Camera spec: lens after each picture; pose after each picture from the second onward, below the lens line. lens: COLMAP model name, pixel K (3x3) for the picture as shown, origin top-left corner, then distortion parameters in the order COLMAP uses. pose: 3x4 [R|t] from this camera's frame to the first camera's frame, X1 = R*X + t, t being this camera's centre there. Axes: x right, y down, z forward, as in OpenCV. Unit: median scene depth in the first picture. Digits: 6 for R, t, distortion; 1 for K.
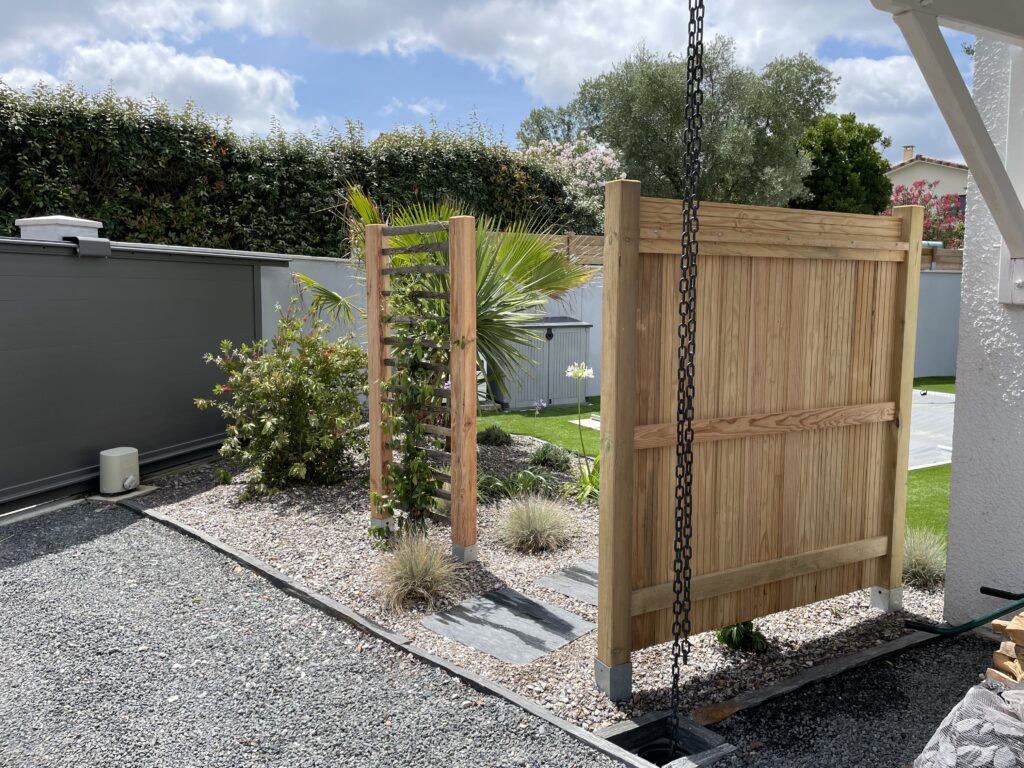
lens RADIAL K [[765.7, 0, 514.2], [0, 765.7, 363.3], [0, 0, 1]] dist [0.077332, -0.109989]
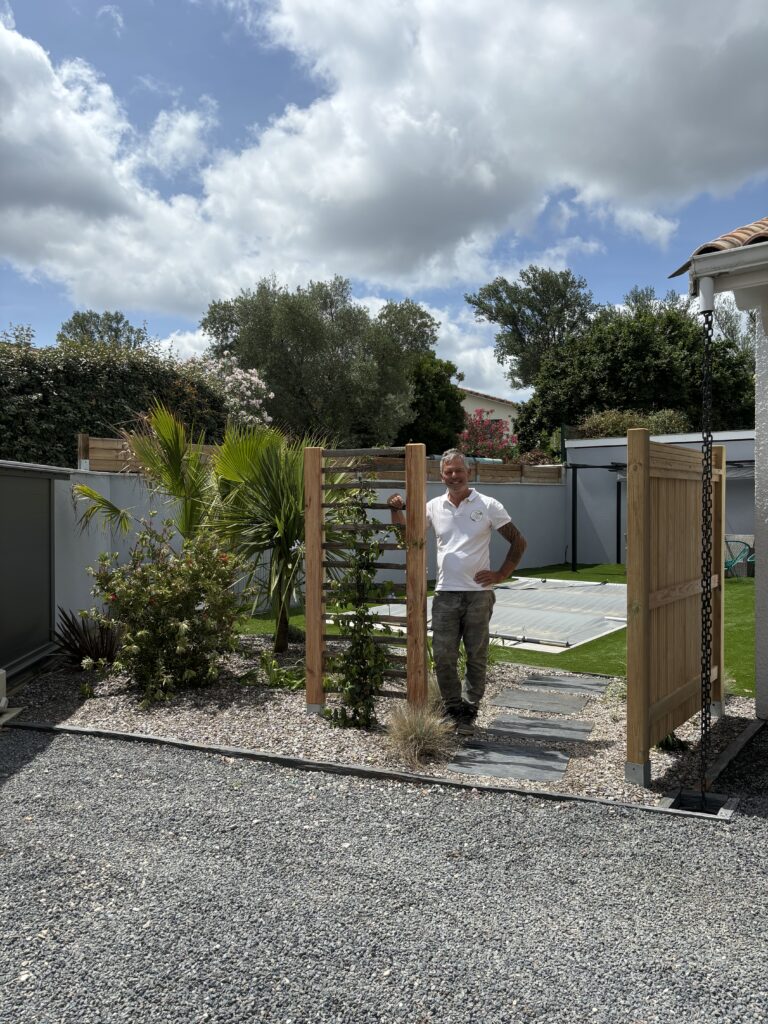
lens RADIAL K [[763.1, 0, 379.5], [0, 763.1, 515.7], [0, 0, 1]] dist [0.019287, -0.002756]
pose [[0.919772, -0.013350, 0.392225, -0.330919], [0.042073, 0.997016, -0.064727, 0.001229], [-0.390191, 0.076036, 0.917589, -0.056627]]
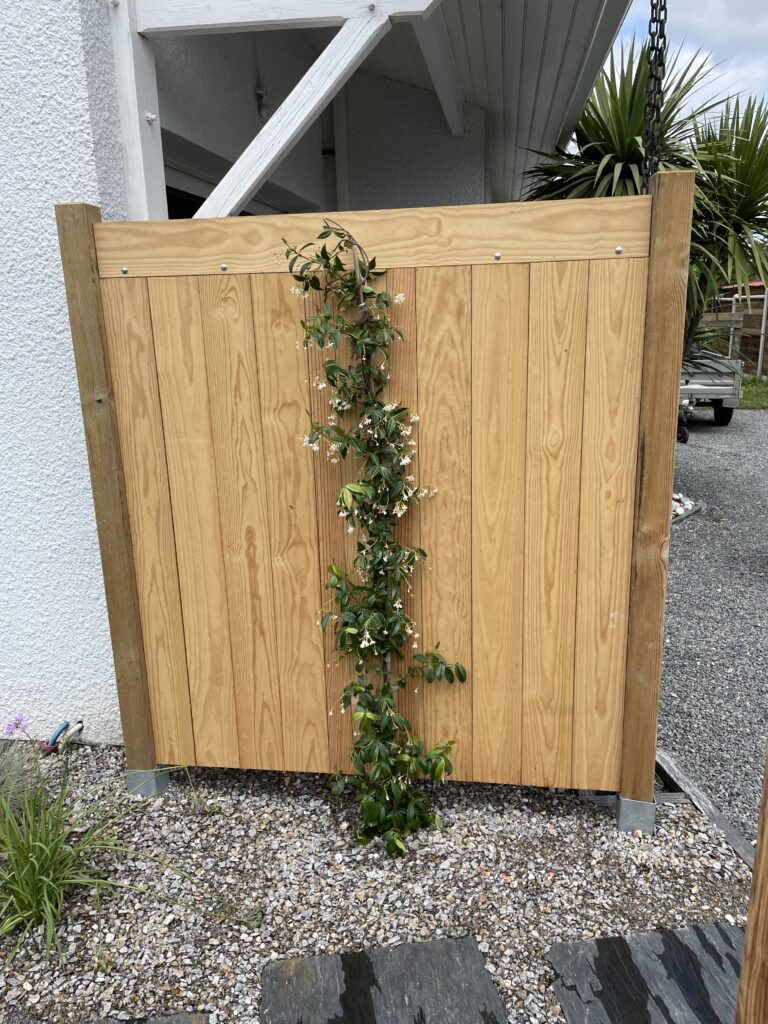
lens RADIAL K [[765.7, 0, 387.0], [0, 765.7, 505.9], [0, 0, 1]] dist [0.077332, -0.109989]
pose [[-0.788271, -0.138689, 0.599495, -0.043731], [0.082212, 0.941796, 0.325977, -0.076187], [-0.609812, 0.306244, -0.730988, 0.647825]]
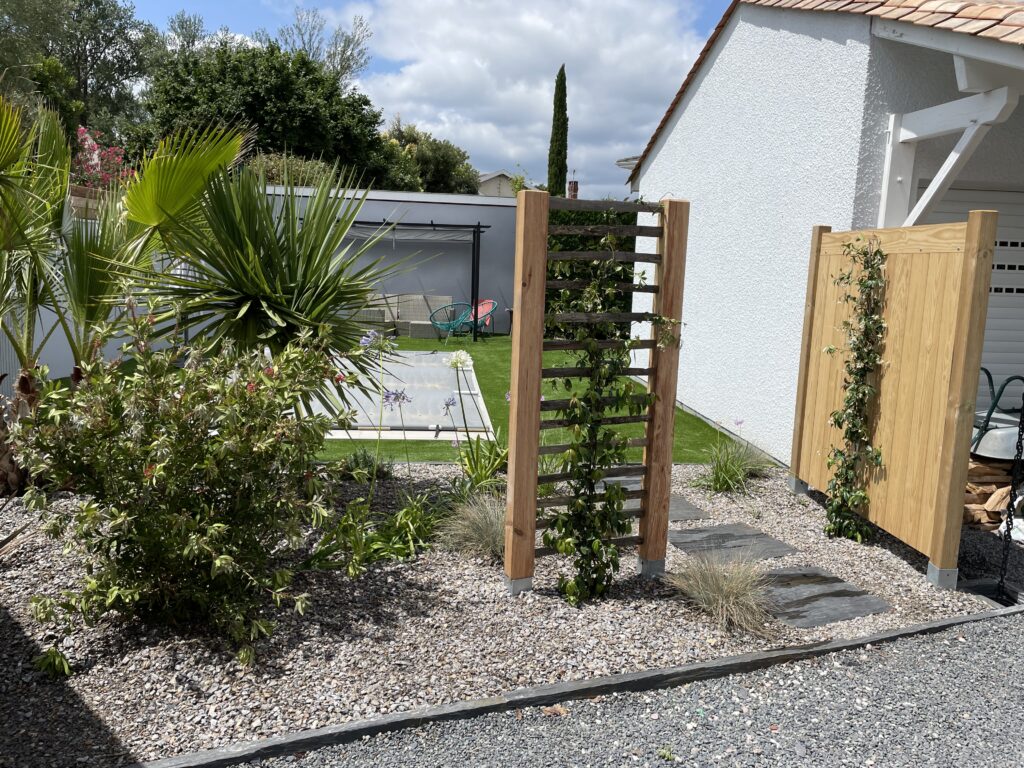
lens RADIAL K [[765.7, 0, 514.2], [0, 765.7, 363.3], [0, 0, 1]] dist [0.077332, -0.109989]
pose [[0.413670, -0.105872, 0.904250, -0.533760], [0.047171, 0.994374, 0.094845, -0.052511], [-0.909204, 0.003420, 0.416337, 0.431211]]
